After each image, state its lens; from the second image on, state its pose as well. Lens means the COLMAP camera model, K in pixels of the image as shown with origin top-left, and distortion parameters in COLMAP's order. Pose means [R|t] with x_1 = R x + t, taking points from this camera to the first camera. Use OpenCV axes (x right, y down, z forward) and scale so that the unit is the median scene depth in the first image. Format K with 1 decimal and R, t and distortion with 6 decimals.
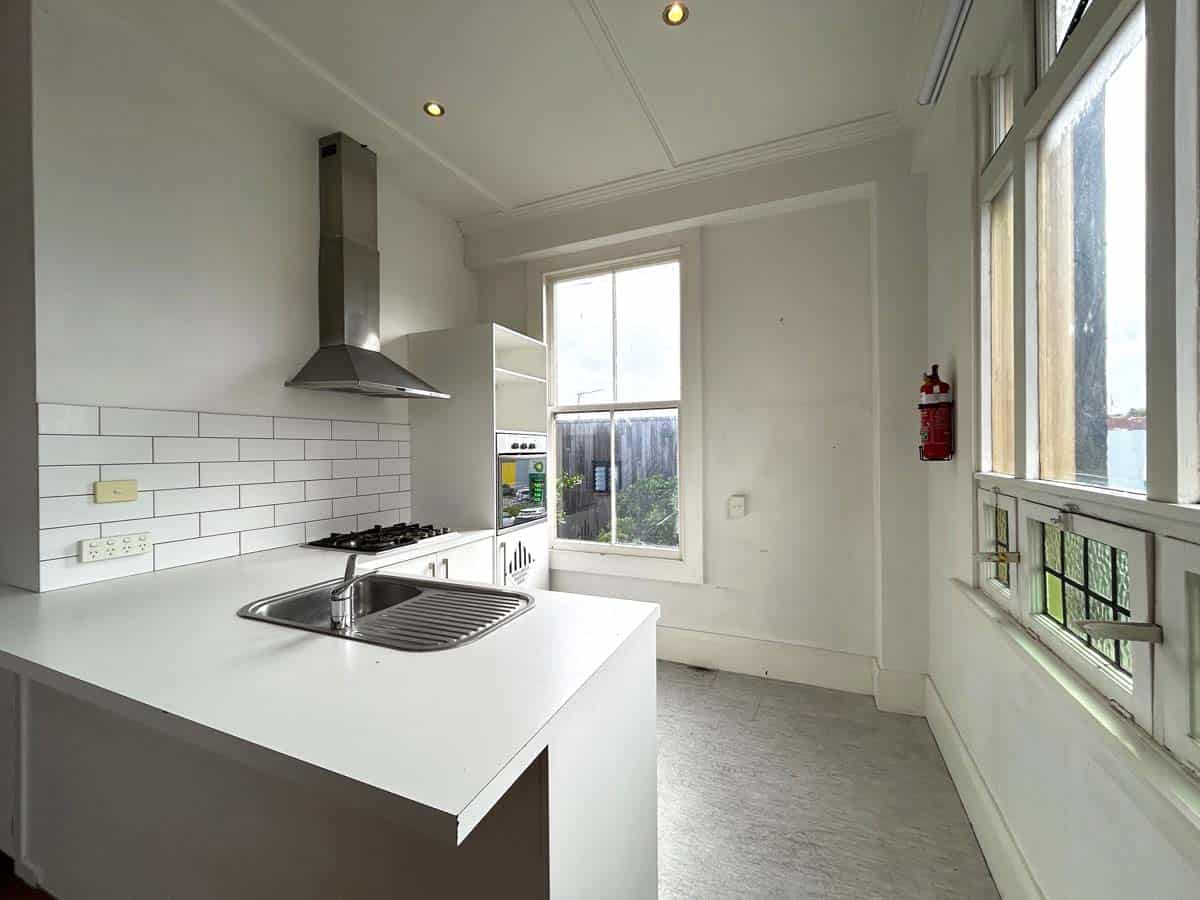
lens RADIAL K [[486.3, 0, 601.0], [0, 486.3, 448.7], [0, 0, 1]] dist [0.001158, 0.000207]
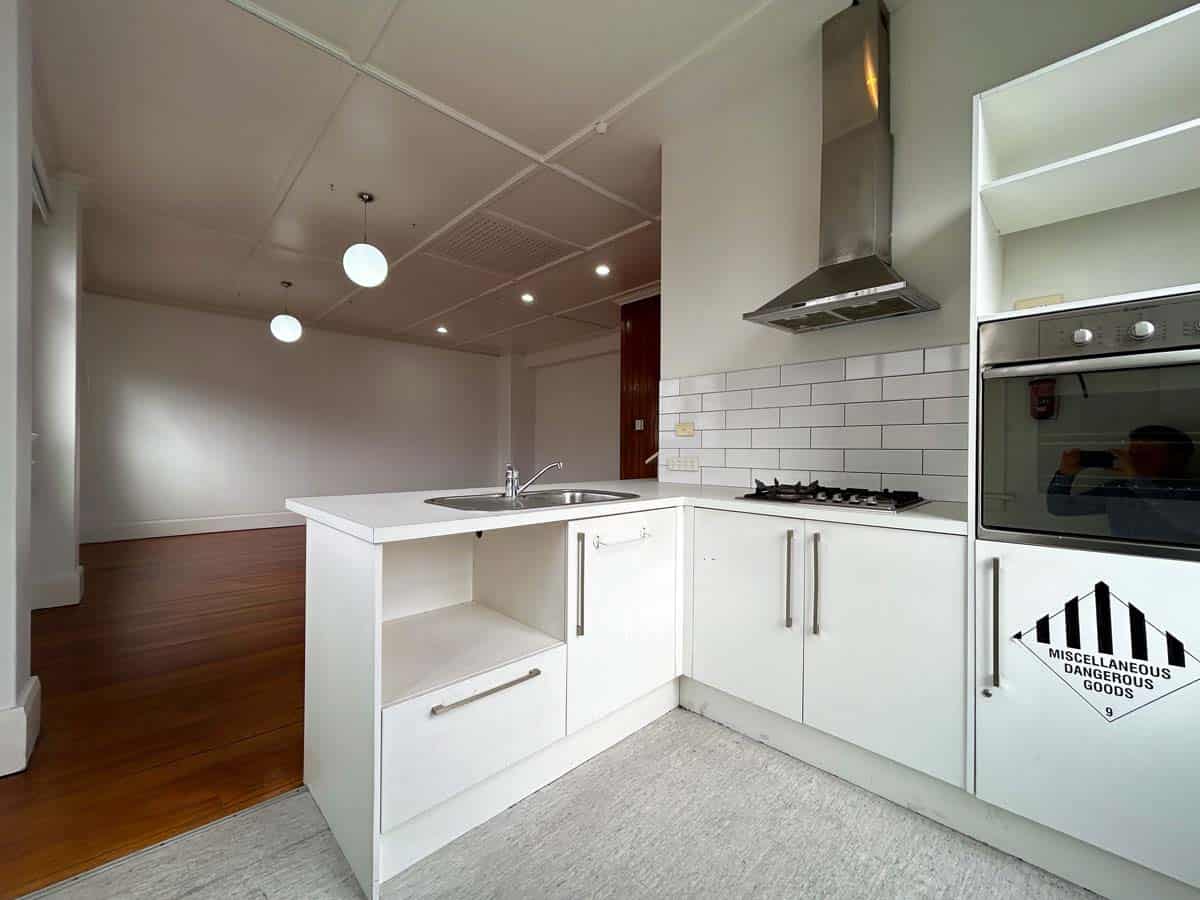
lens RADIAL K [[486.3, 0, 600.0], [0, 486.3, 448.5], [0, 0, 1]] dist [0.001158, 0.000207]
pose [[-0.379226, 0.002314, -0.925301, 0.367558], [-0.002471, 0.999991, 0.003513, 0.090296], [0.925301, 0.003619, -0.379217, 0.838500]]
